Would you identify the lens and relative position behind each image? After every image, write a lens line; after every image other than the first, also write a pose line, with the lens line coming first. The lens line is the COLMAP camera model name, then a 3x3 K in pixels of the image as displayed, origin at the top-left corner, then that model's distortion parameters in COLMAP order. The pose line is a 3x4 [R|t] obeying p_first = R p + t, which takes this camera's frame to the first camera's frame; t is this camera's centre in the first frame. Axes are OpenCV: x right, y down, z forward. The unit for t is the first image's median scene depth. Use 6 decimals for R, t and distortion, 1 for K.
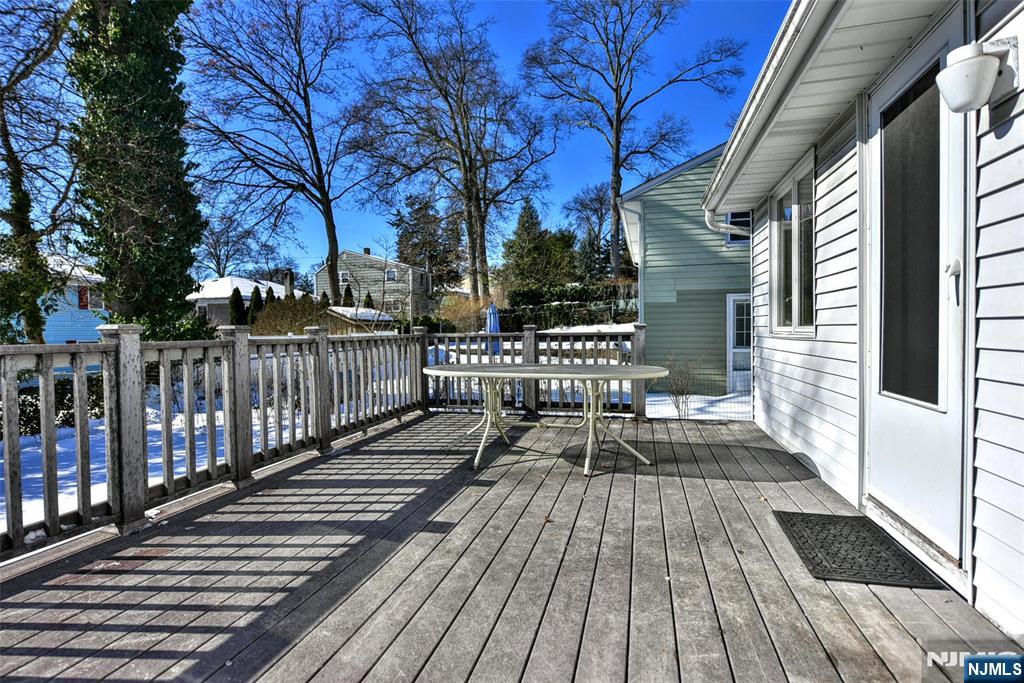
lens RADIAL K [[498.3, 0, 522.7], [0, 498.3, 342.0], [0, 0, 1]] dist [-0.001665, -0.001055]
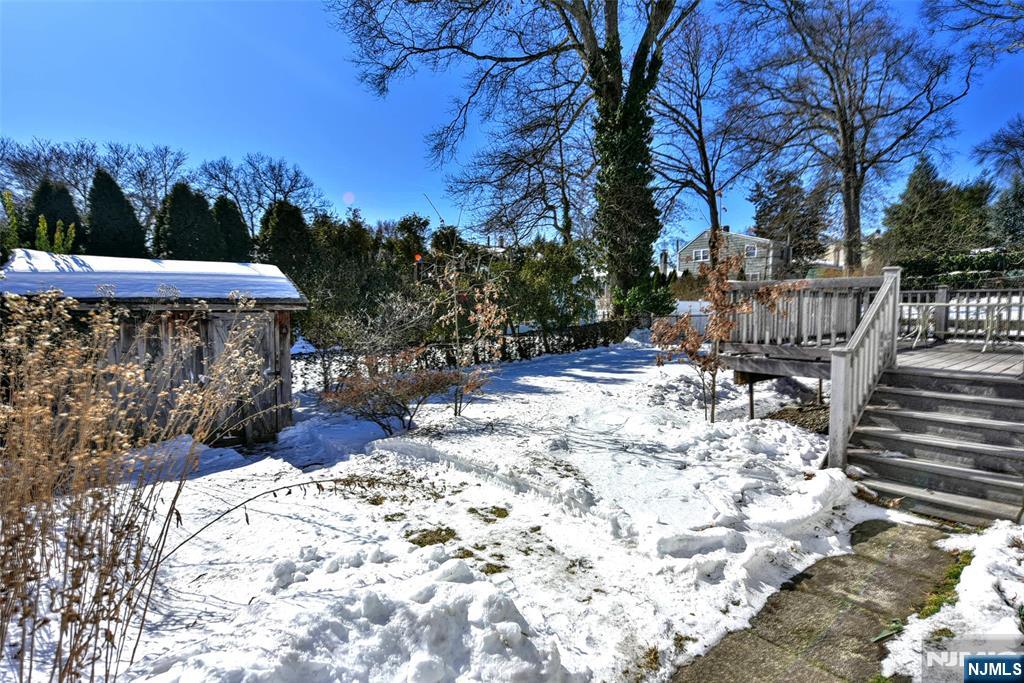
lens RADIAL K [[487.3, 0, 514.5], [0, 487.3, 345.0], [0, 0, 1]] dist [-0.008008, -0.002849]
pose [[0.787717, 0.063021, -0.612805, -0.023487], [-0.027522, 0.997360, 0.067191, 0.019502], [0.615422, -0.036061, 0.787373, -0.234644]]
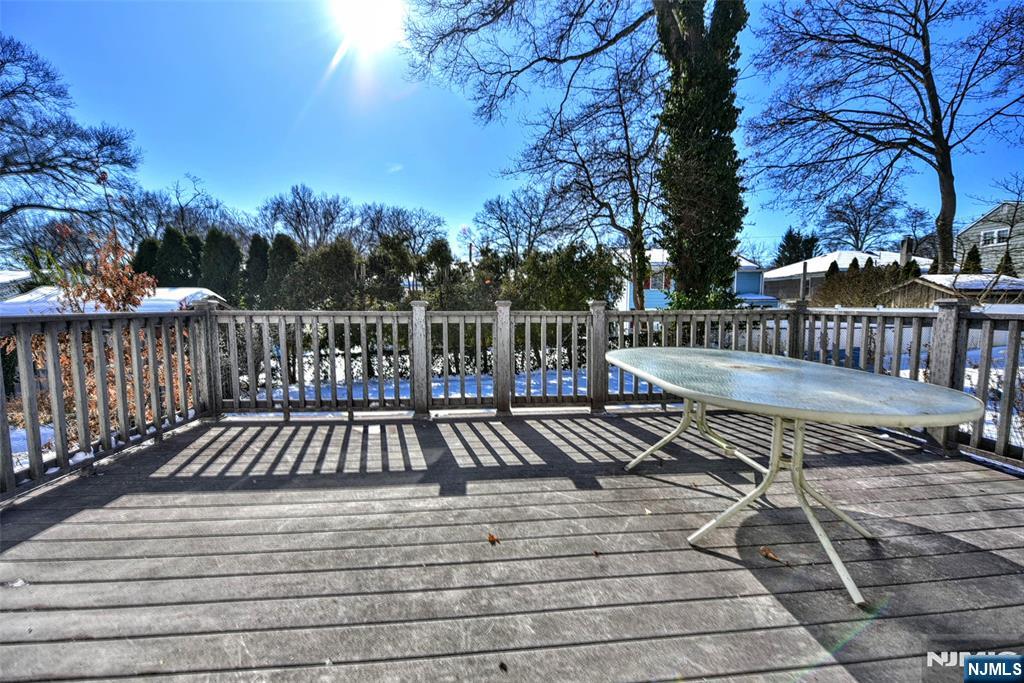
lens RADIAL K [[422.6, 0, 515.5], [0, 422.6, 342.1], [0, 0, 1]] dist [-0.009267, -0.000846]
pose [[0.328401, 0.092886, -0.939960, 0.064026], [-0.023491, 0.995648, 0.090182, -0.003002], [0.944246, -0.007535, 0.329154, 0.075106]]
